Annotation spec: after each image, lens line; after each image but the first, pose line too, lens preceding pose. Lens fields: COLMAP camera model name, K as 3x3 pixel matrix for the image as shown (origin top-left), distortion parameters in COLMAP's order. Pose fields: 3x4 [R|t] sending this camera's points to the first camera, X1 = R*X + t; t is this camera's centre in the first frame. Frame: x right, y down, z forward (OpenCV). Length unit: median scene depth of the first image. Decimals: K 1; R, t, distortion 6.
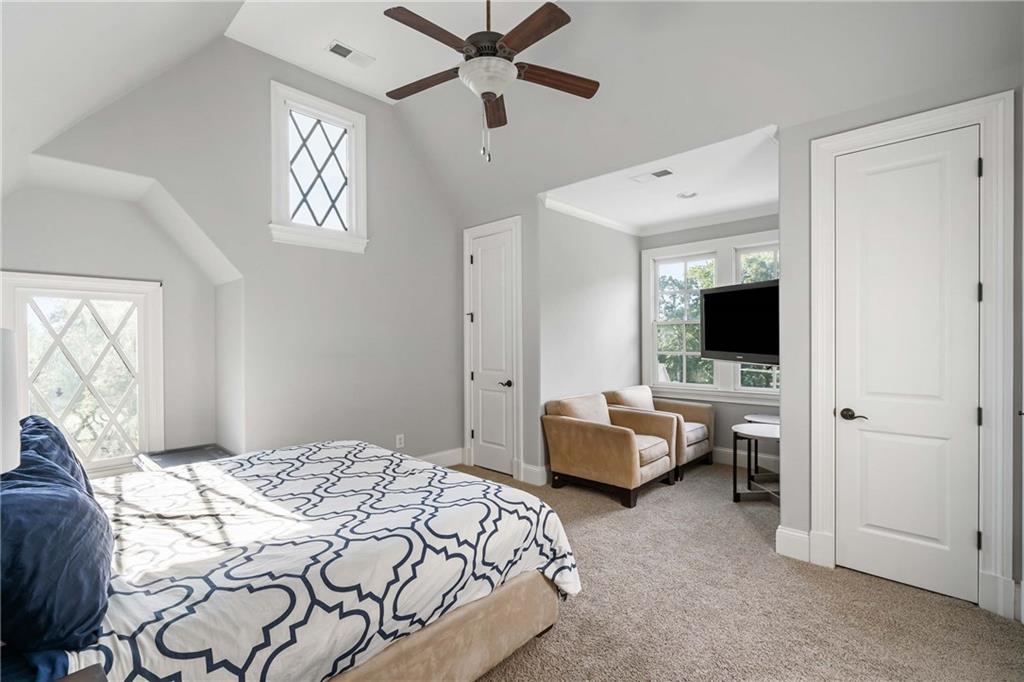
lens RADIAL K [[468.9, 0, 512.8], [0, 468.9, 339.7], [0, 0, 1]] dist [0.000683, 0.000223]
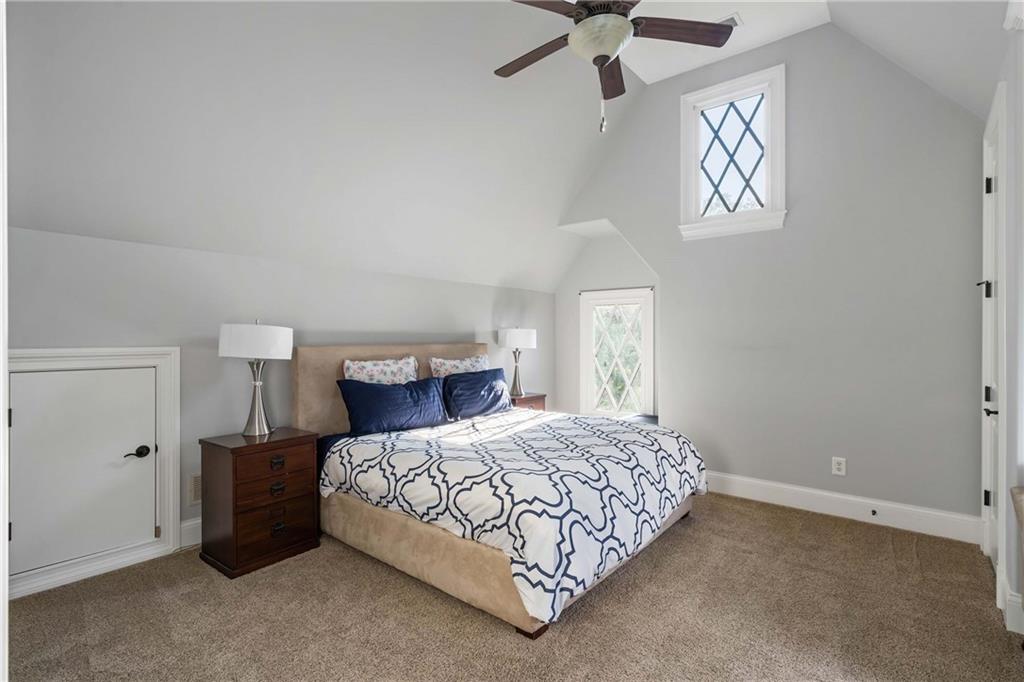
lens RADIAL K [[484.0, 0, 512.8], [0, 484.0, 337.8], [0, 0, 1]] dist [-0.004540, -0.000236]
pose [[0.069237, 0.007819, -0.997570, 0.556107], [-0.005803, 0.999956, 0.007435, 0.011109], [0.997583, 0.005274, 0.069279, 0.489317]]
